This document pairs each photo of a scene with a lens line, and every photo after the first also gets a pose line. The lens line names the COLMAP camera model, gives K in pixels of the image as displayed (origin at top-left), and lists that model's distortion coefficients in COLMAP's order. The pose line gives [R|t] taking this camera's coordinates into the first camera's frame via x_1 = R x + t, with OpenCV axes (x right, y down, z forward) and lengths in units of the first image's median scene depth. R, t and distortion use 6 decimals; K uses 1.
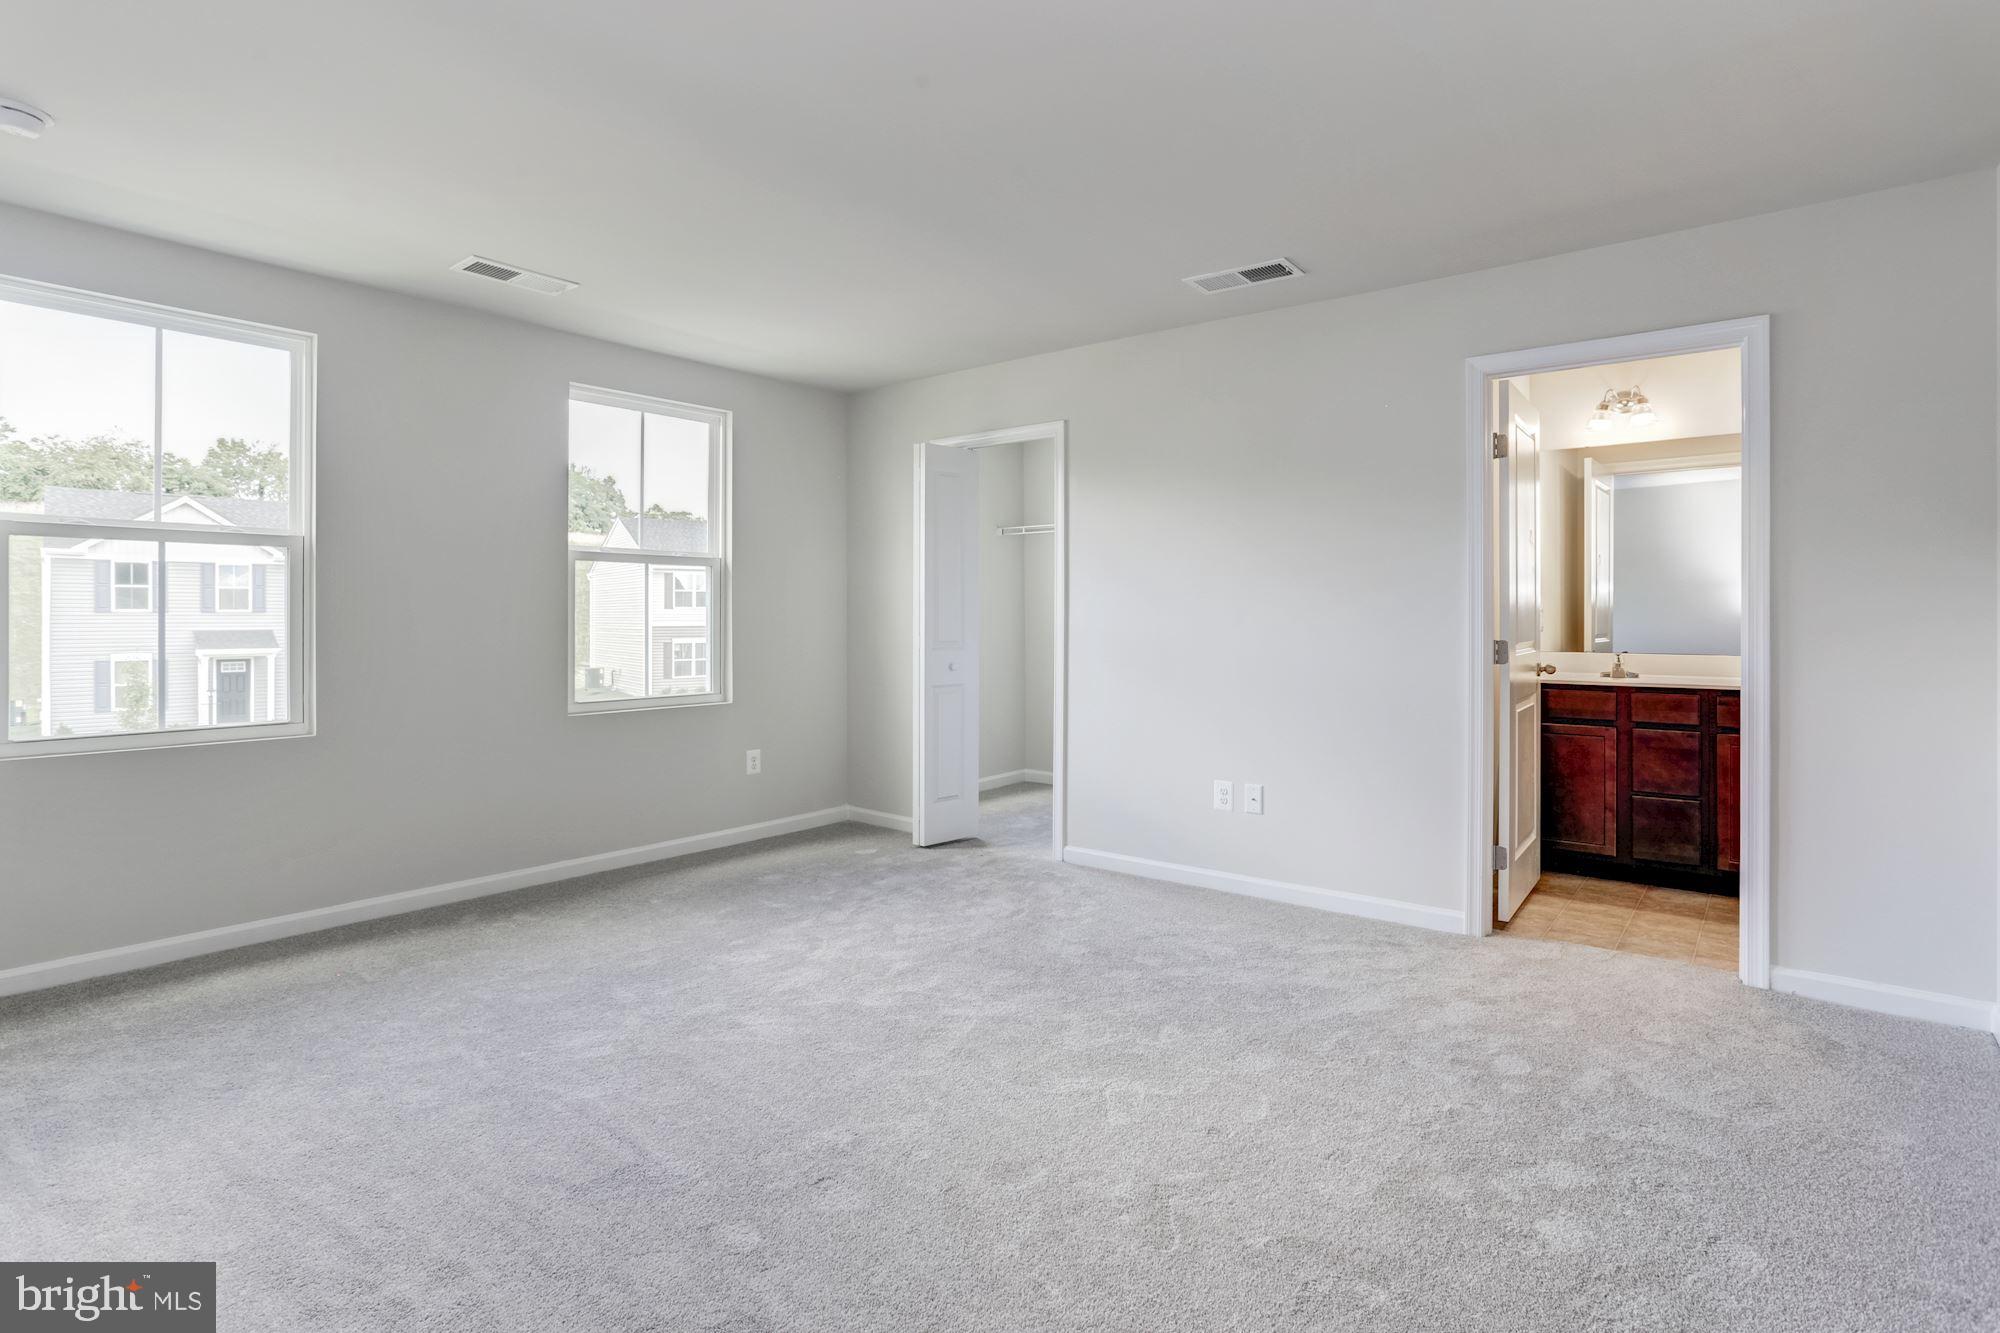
lens RADIAL K [[1004.3, 0, 994.7], [0, 1004.3, 604.1], [0, 0, 1]] dist [-0.057974, 0.031422]
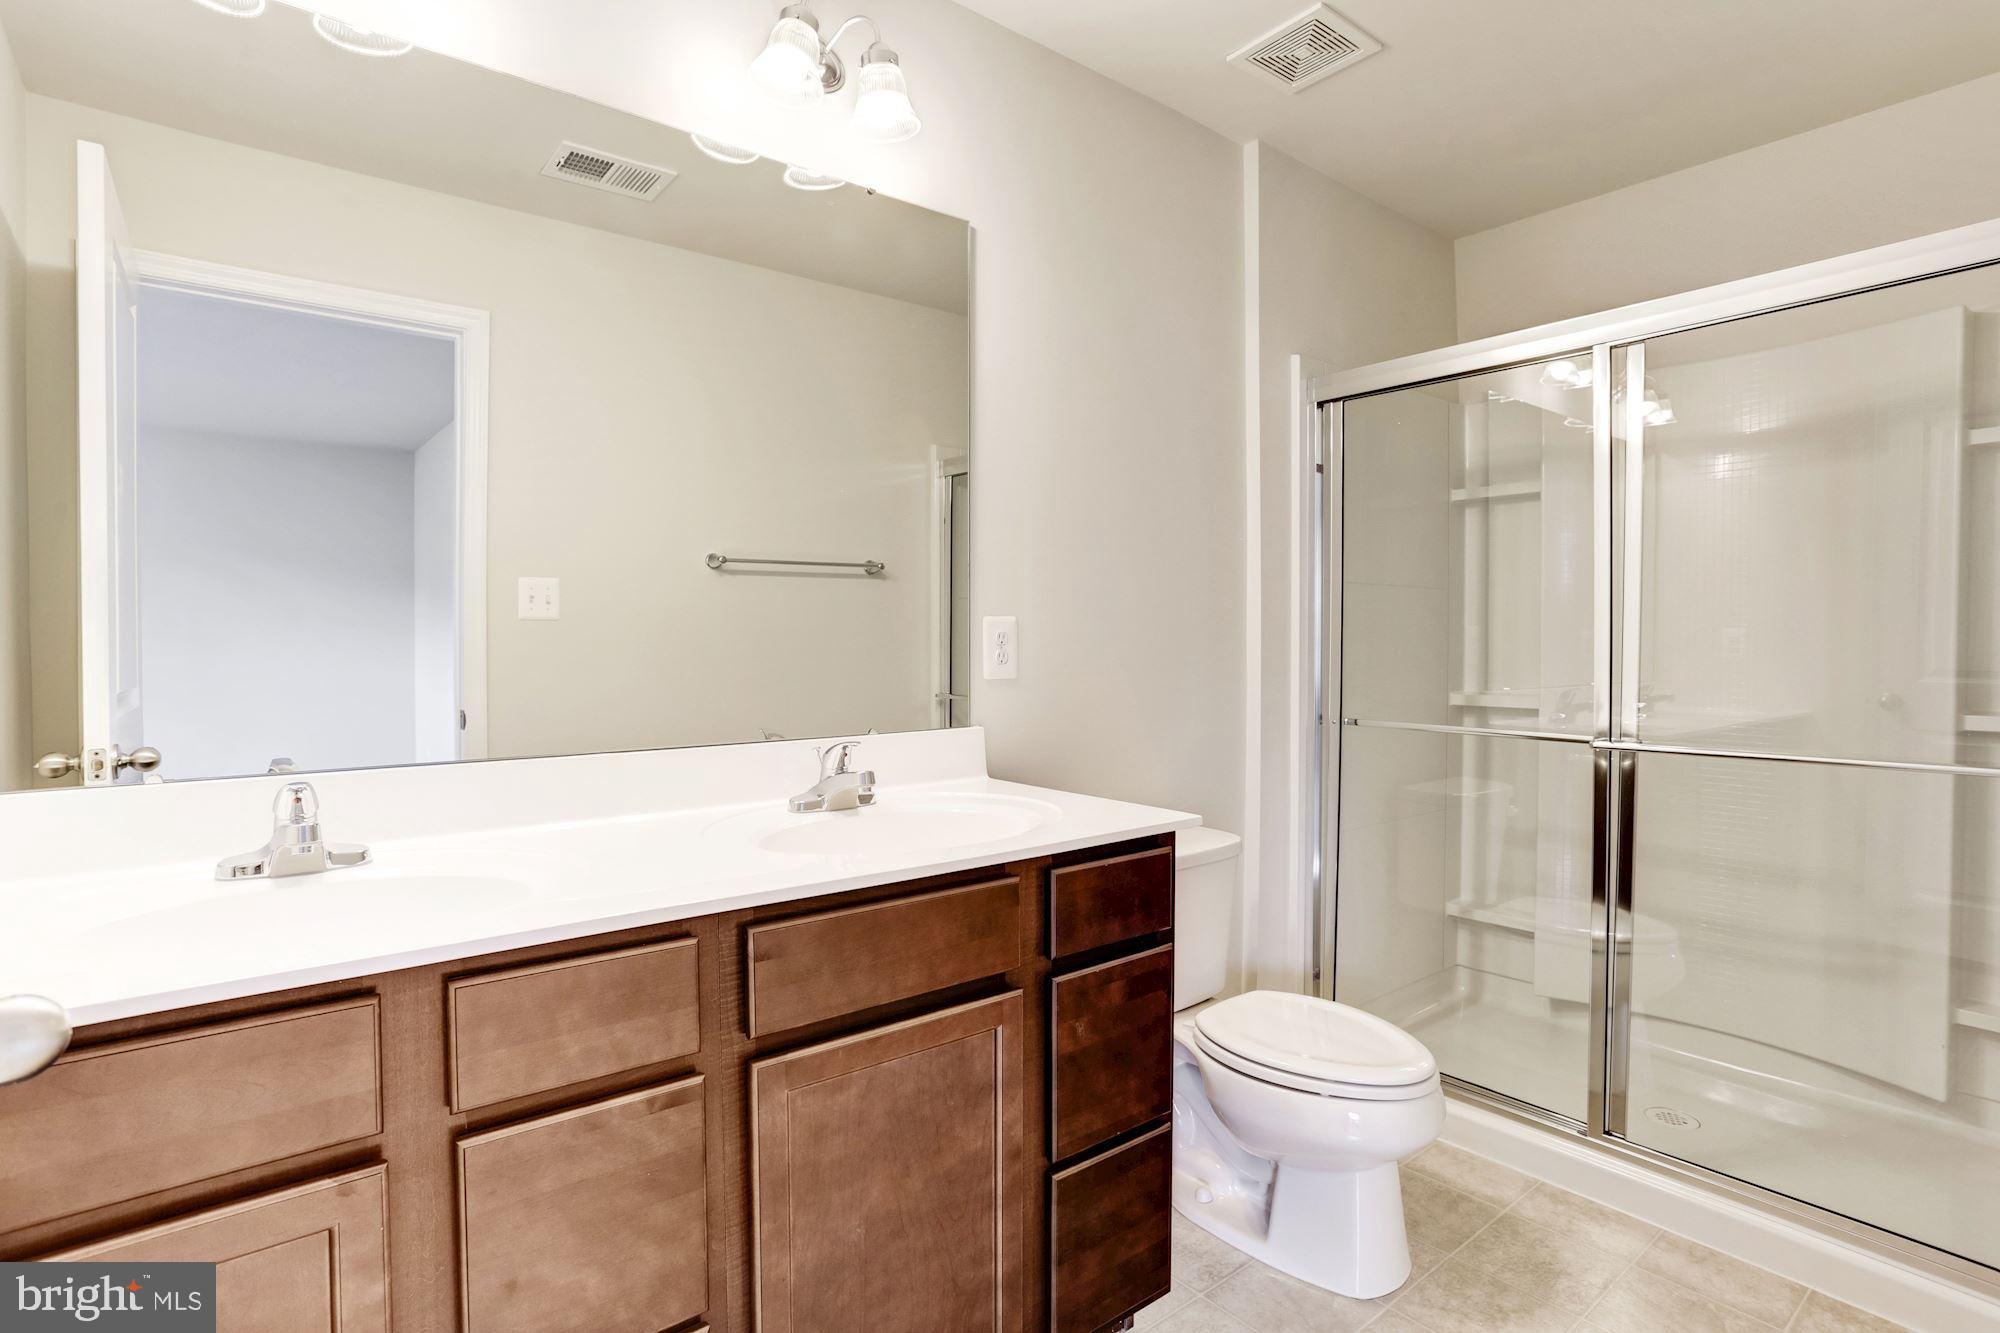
lens RADIAL K [[1021.1, 0, 986.5], [0, 1021.1, 630.9], [0, 0, 1]] dist [-0.063850, 0.043632]
pose [[0.225290, -0.000157, 0.974292, 0.489283], [-0.007716, 0.999968, 0.001946, 0.010010], [-0.974261, -0.007956, 0.225281, 0.897760]]
